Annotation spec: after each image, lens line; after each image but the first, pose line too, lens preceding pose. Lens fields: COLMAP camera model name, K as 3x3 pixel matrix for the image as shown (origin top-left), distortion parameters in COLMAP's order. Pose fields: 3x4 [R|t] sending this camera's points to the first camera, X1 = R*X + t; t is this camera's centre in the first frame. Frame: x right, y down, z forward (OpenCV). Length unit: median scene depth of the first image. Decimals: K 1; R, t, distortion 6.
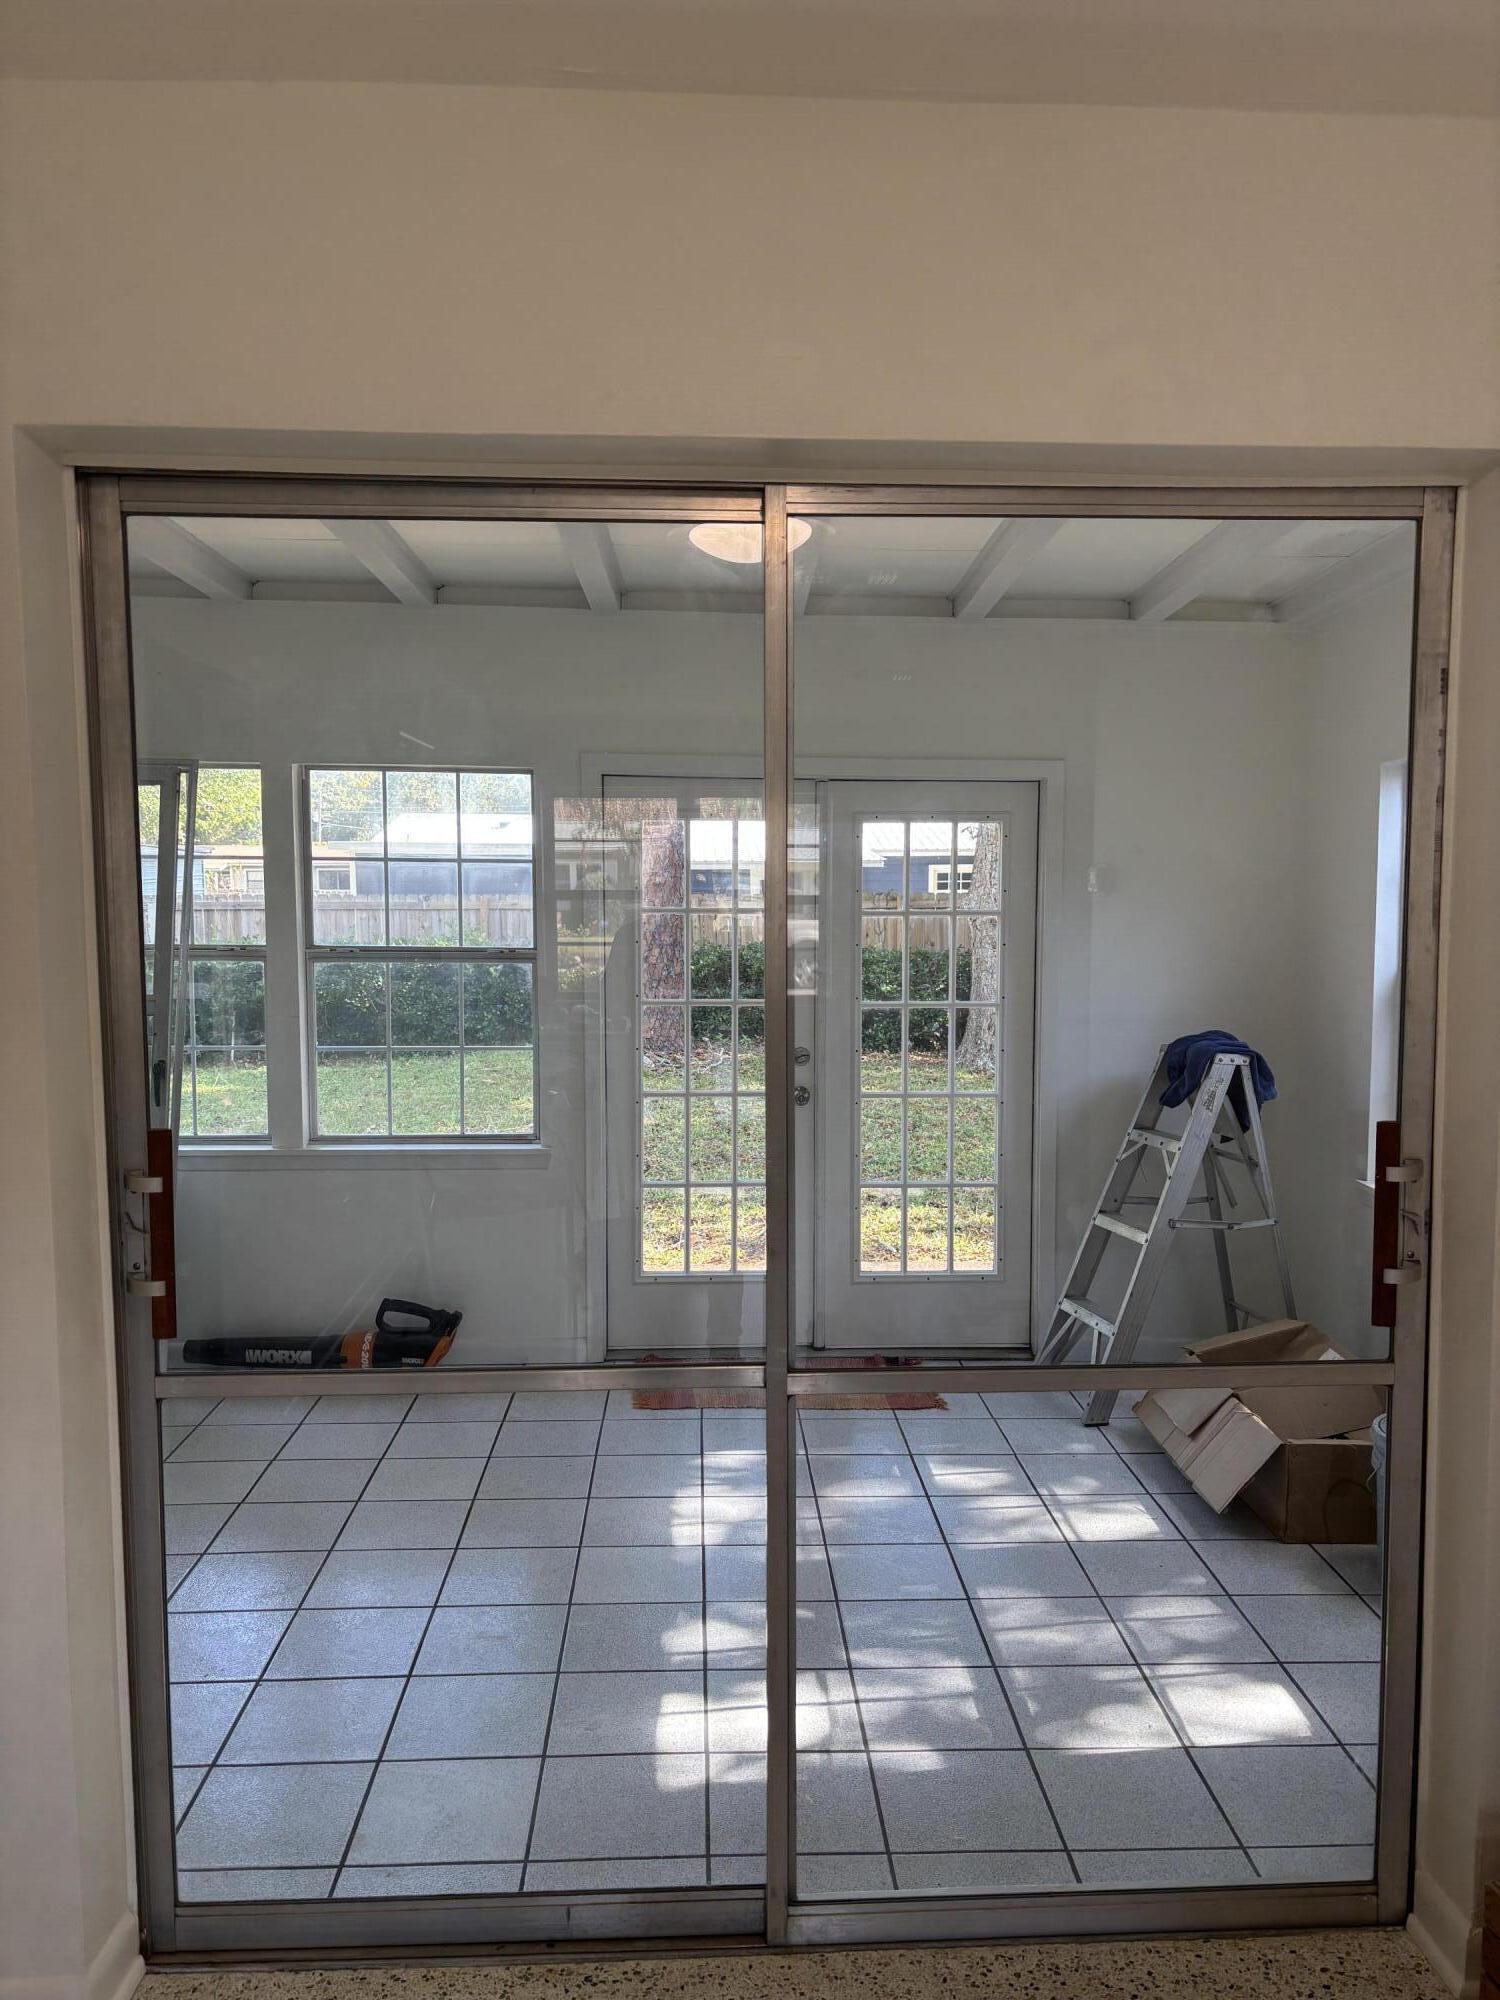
lens RADIAL K [[1497.2, 0, 750.0], [0, 1497.2, 1000.0], [0, 0, 1]] dist [0.034281, -0.040603]
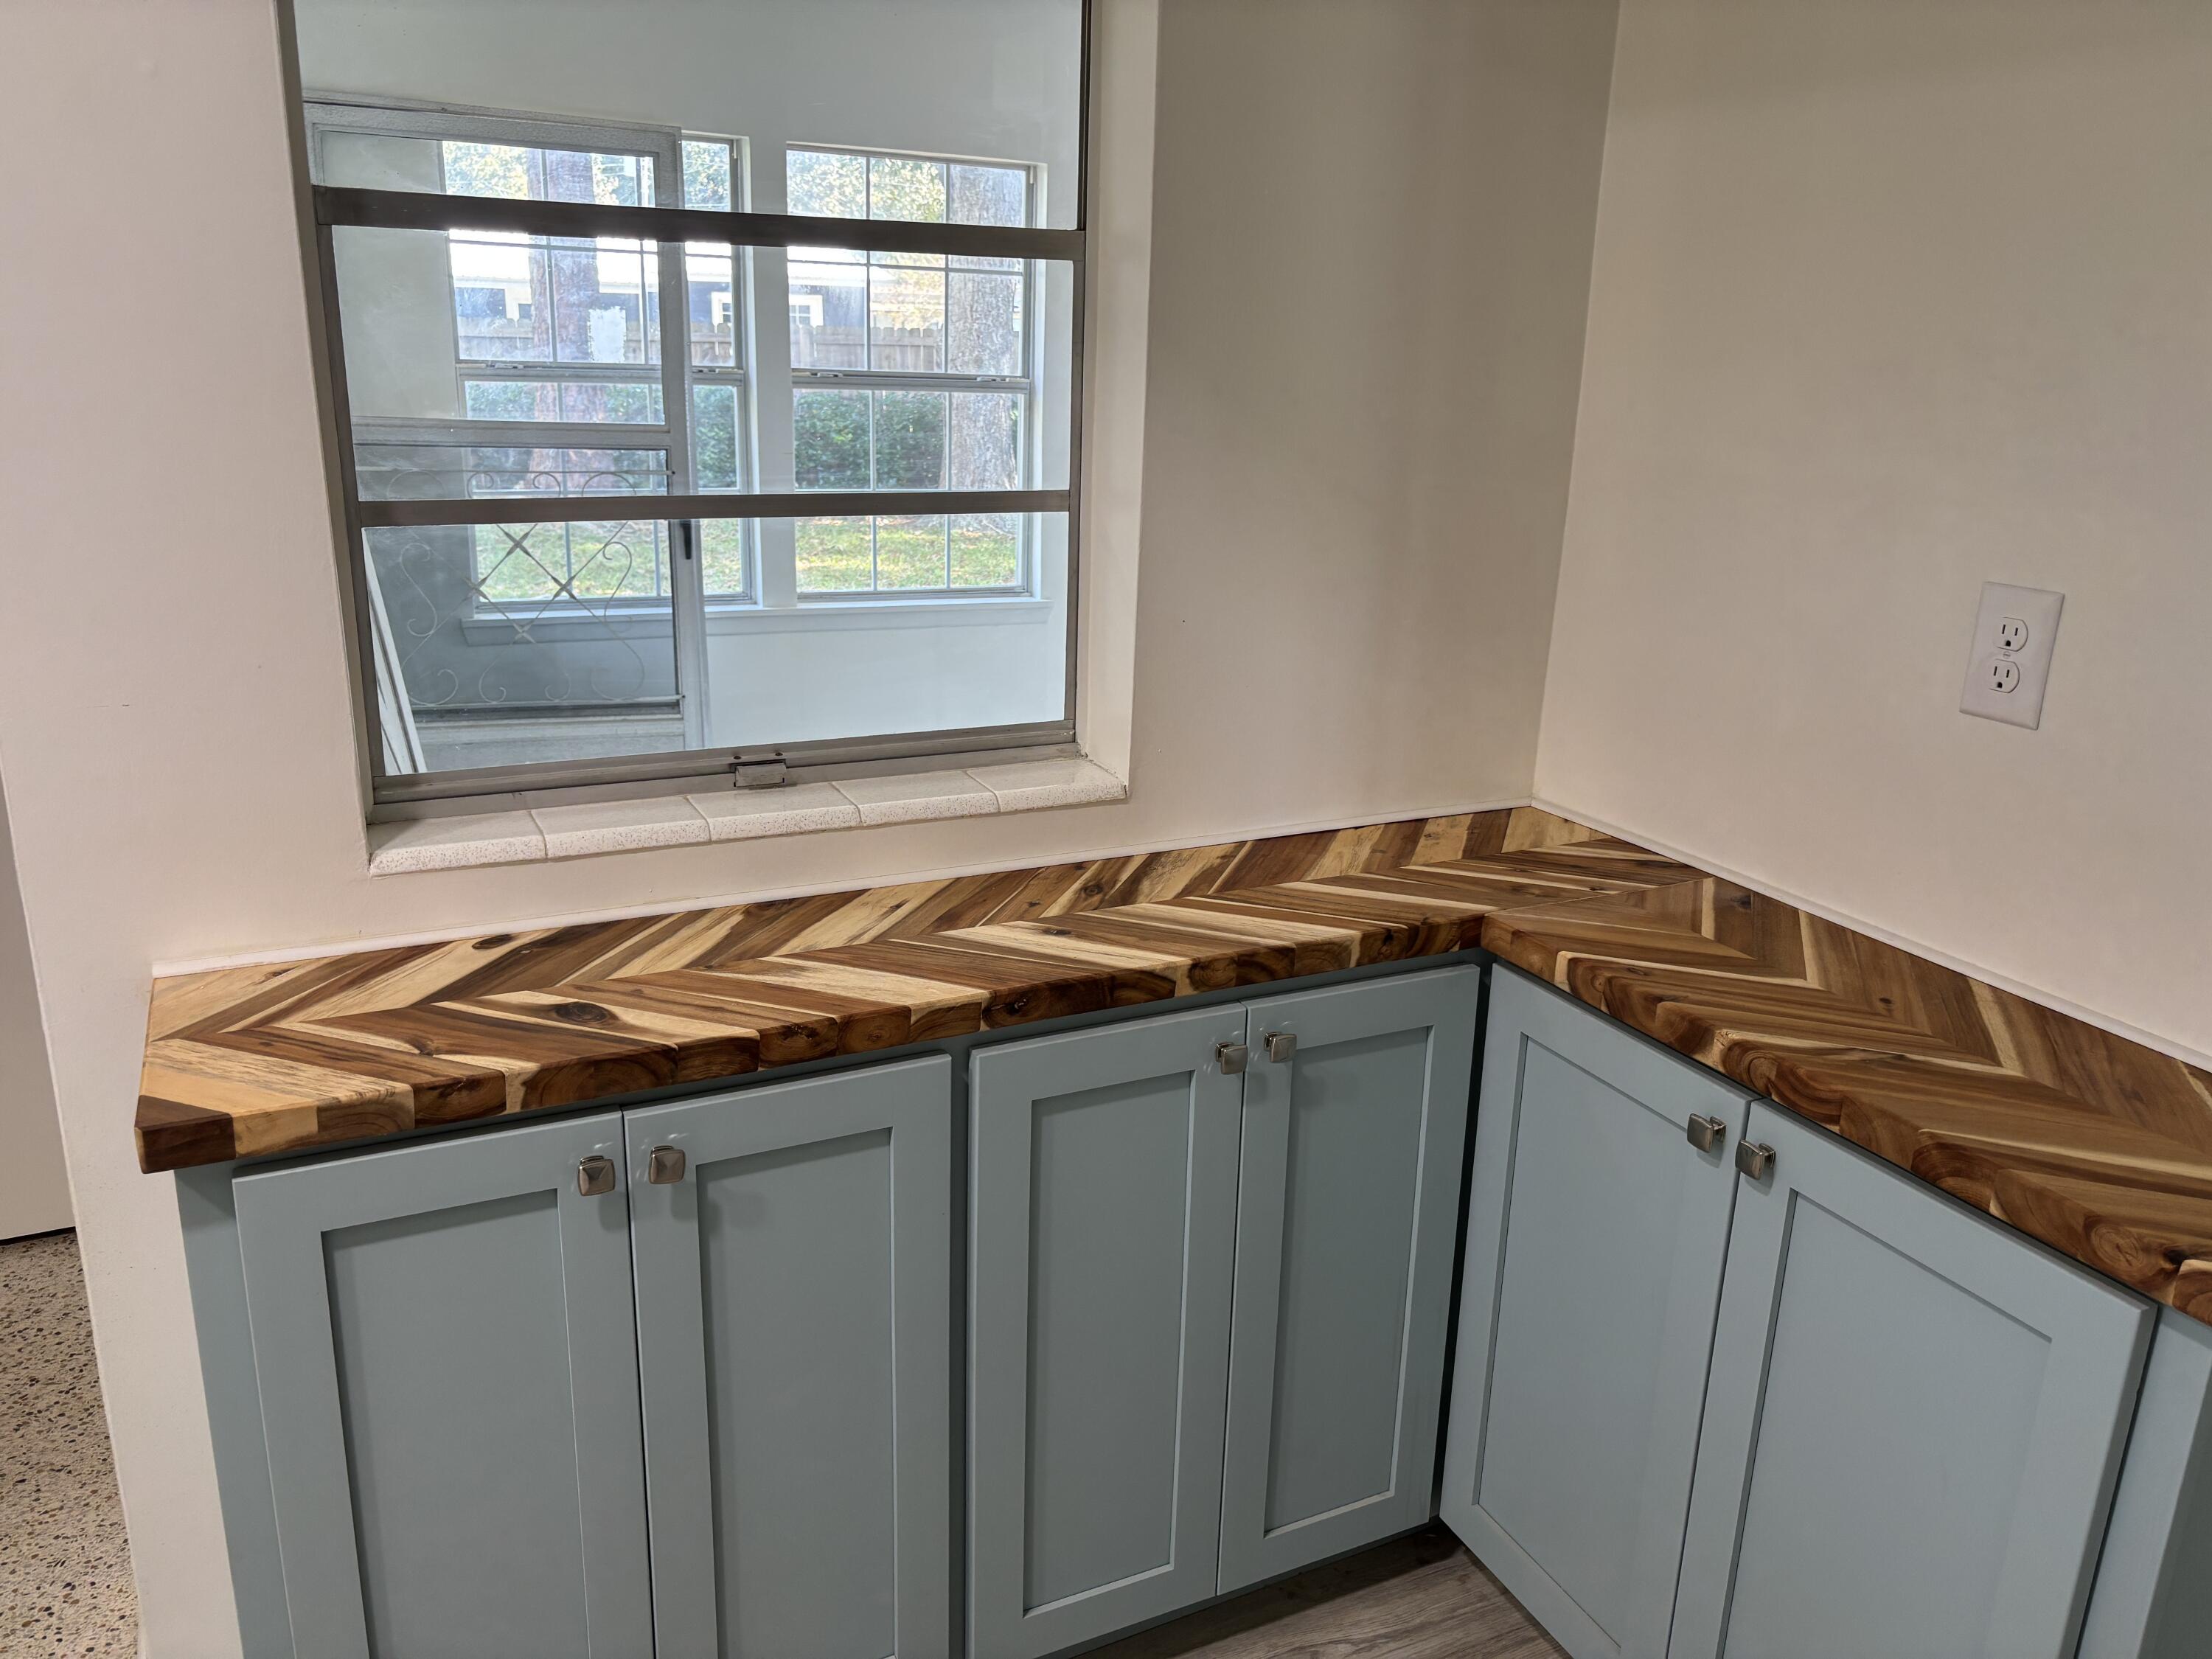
lens RADIAL K [[1655.9, 0, 1106.0], [0, 1655.9, 829.5], [0, 0, 1]] dist [0.034281, -0.040603]
pose [[0.920237, -0.087794, 0.381388, -0.505590], [0.003572, 0.976357, 0.216135, 0.015751], [-0.391346, -0.197533, 0.898793, 0.029074]]
